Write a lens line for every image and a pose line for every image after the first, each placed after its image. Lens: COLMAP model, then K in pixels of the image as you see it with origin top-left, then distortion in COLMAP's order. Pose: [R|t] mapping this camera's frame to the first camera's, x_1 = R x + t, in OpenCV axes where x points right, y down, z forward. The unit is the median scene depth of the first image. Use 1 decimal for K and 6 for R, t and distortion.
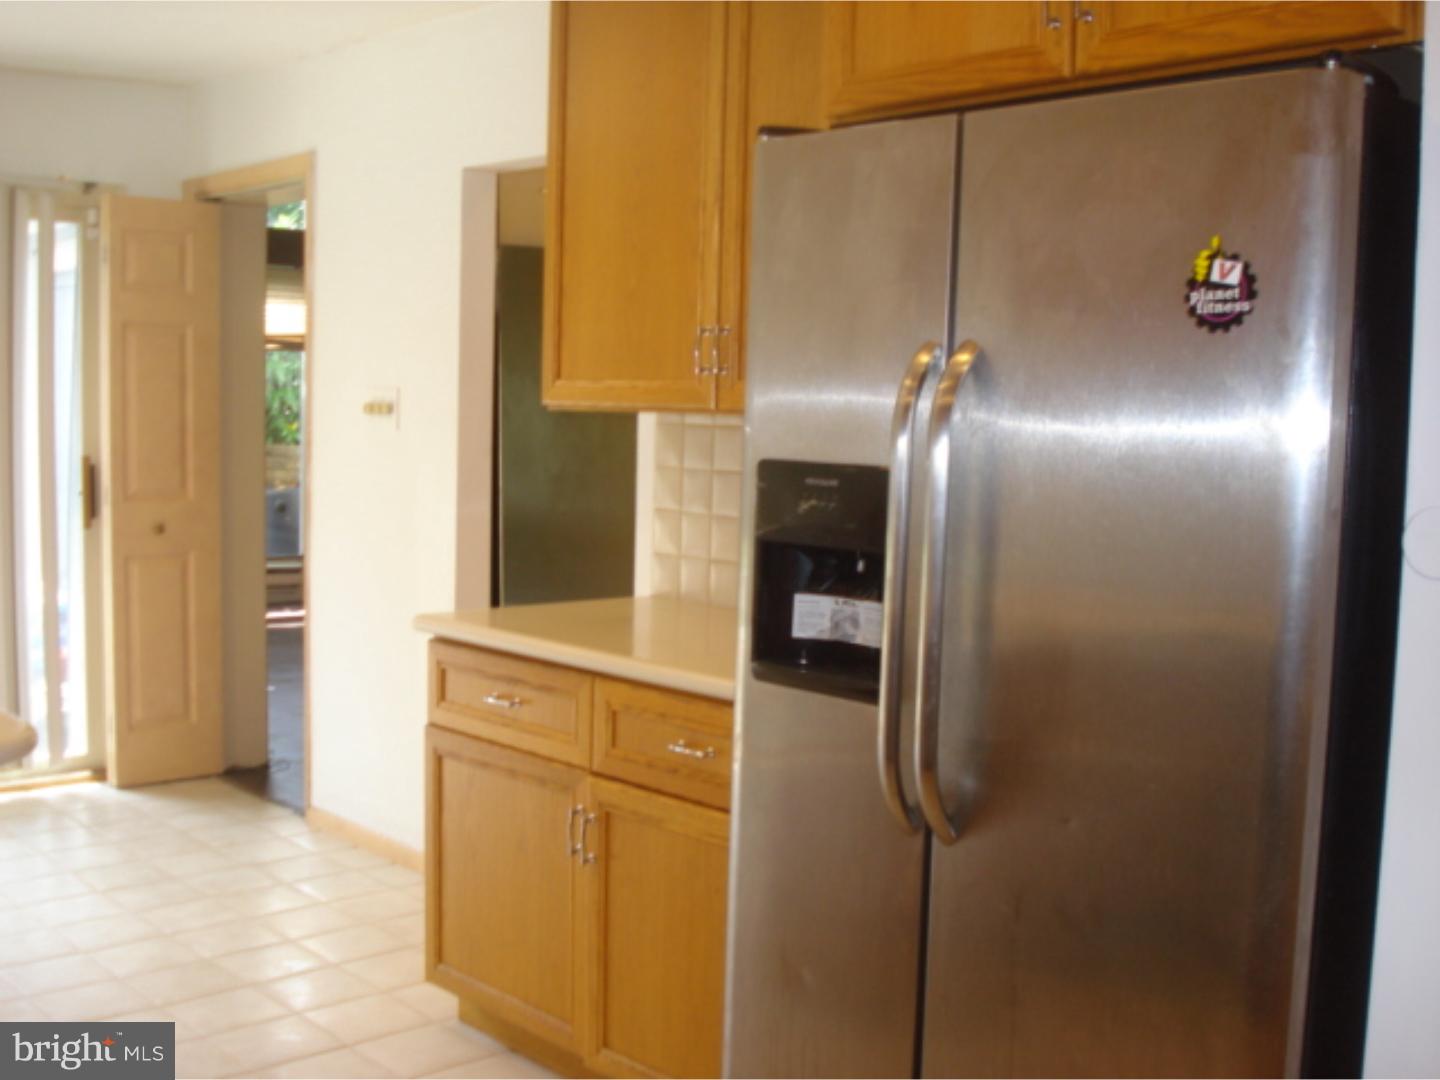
lens RADIAL K [[1621.8, 0, 720.0], [0, 1621.8, 540.0], [0, 0, 1]] dist [-0.073697, -0.125137]
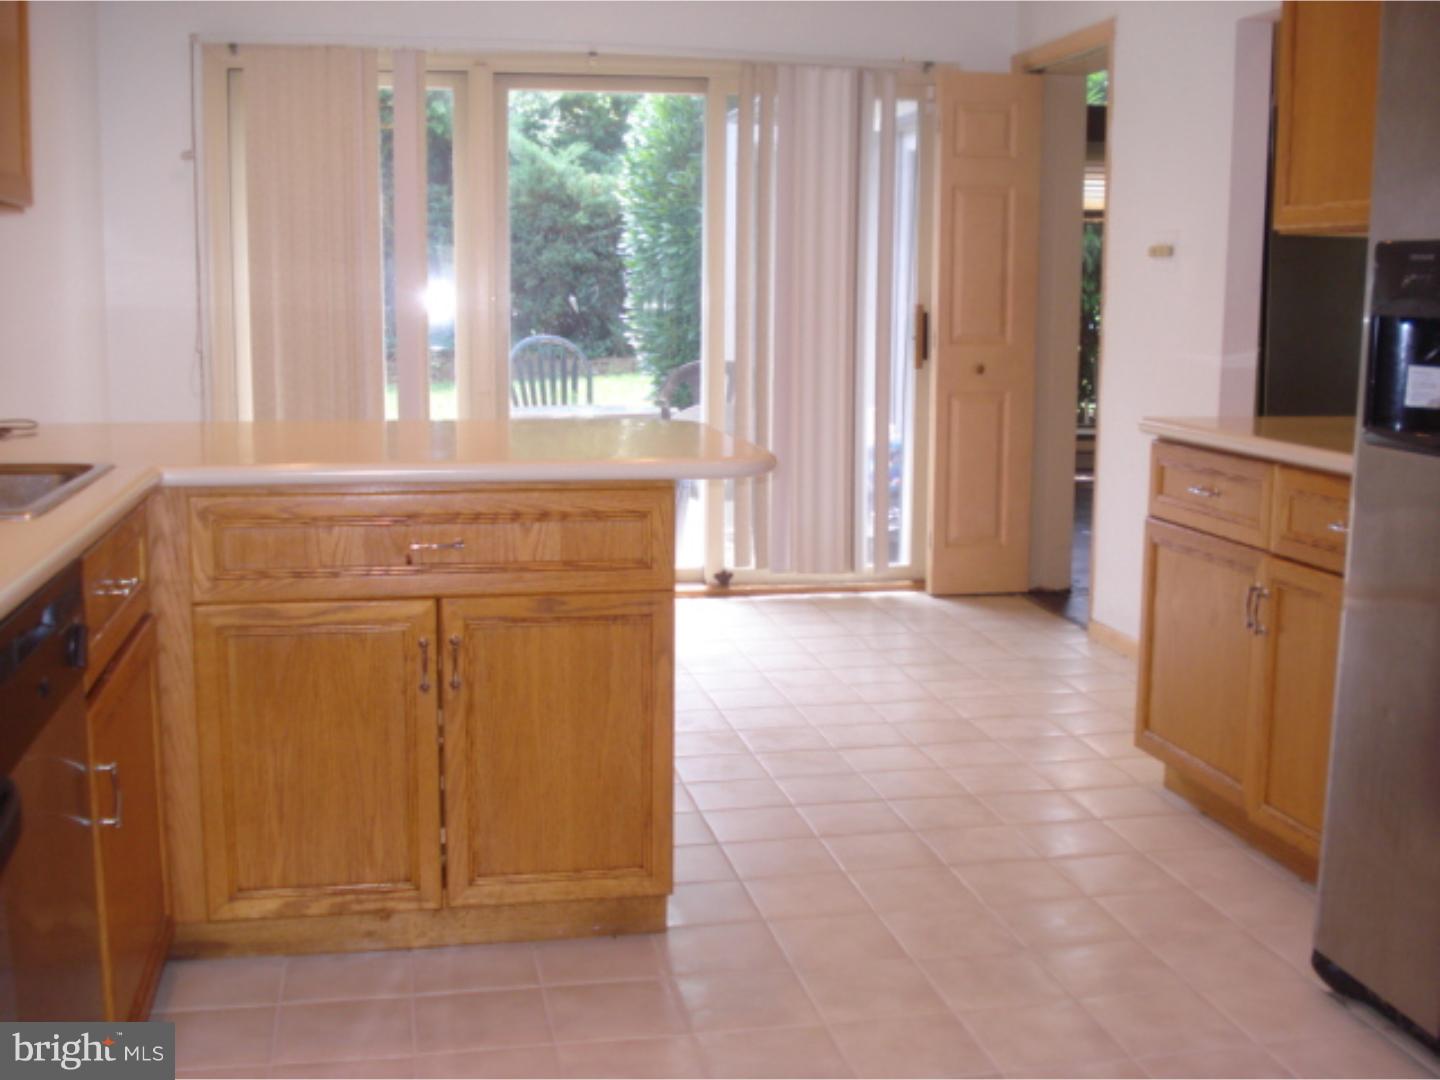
lens RADIAL K [[1621.8, 0, 720.0], [0, 1621.8, 540.0], [0, 0, 1]] dist [-0.073697, -0.125137]
pose [[0.853174, 0.061832, -0.517948, 0.145575], [-0.029301, 0.997063, 0.070764, 0.060045], [0.520802, -0.045198, 0.852480, -0.106851]]
